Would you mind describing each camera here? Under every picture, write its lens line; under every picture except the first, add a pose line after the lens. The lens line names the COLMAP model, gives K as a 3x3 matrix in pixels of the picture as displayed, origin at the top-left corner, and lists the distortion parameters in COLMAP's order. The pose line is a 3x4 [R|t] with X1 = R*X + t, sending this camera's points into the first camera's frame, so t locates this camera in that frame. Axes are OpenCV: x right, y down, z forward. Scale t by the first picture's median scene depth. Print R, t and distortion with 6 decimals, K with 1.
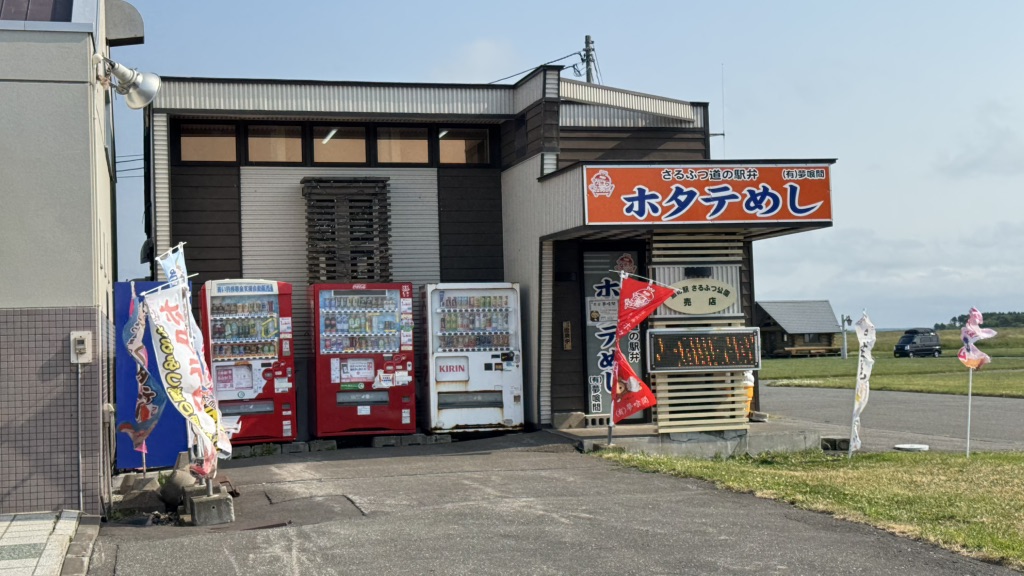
lens RADIAL K [[1370.7, 0, 511.1], [0, 1370.7, 285.2], [0, 0, 1]] dist [0.033455, 0.000000]
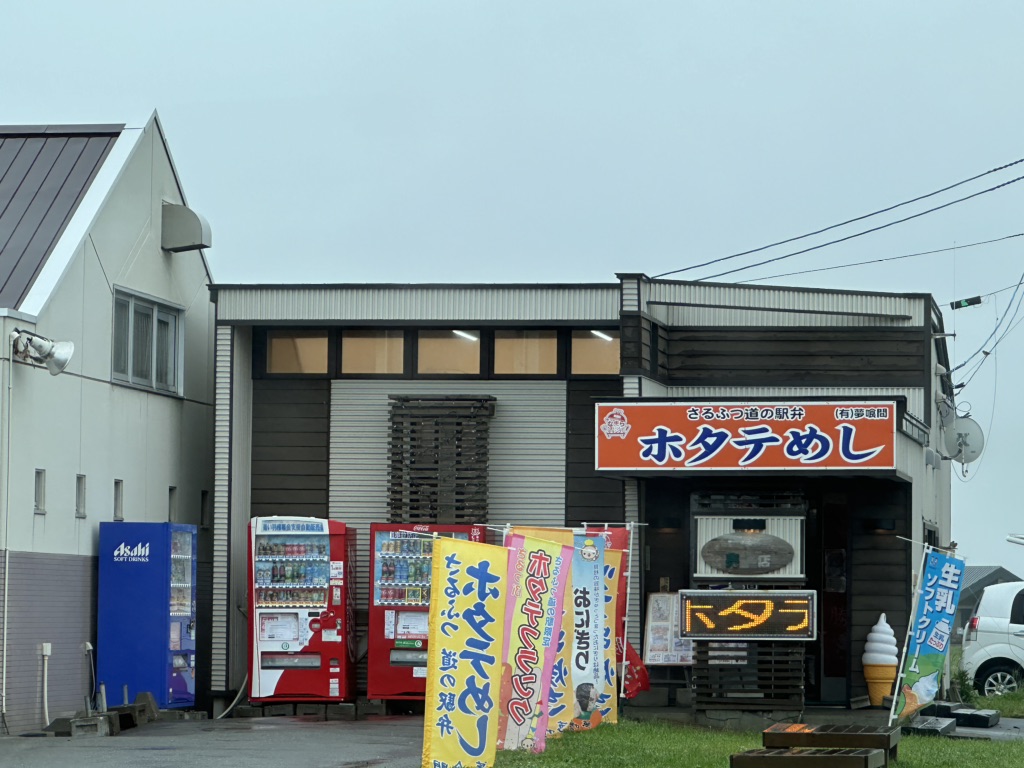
lens RADIAL K [[3432.0, 0, 511.8], [0, 3432.0, 383.4], [0, 0, 1]] dist [-0.339283, 0.000000]
pose [[0.921420, 0.013527, -0.388332, 0.797961], [-0.021804, 0.999619, -0.016916, -0.056300], [0.387955, 0.024054, 0.921364, -0.988812]]
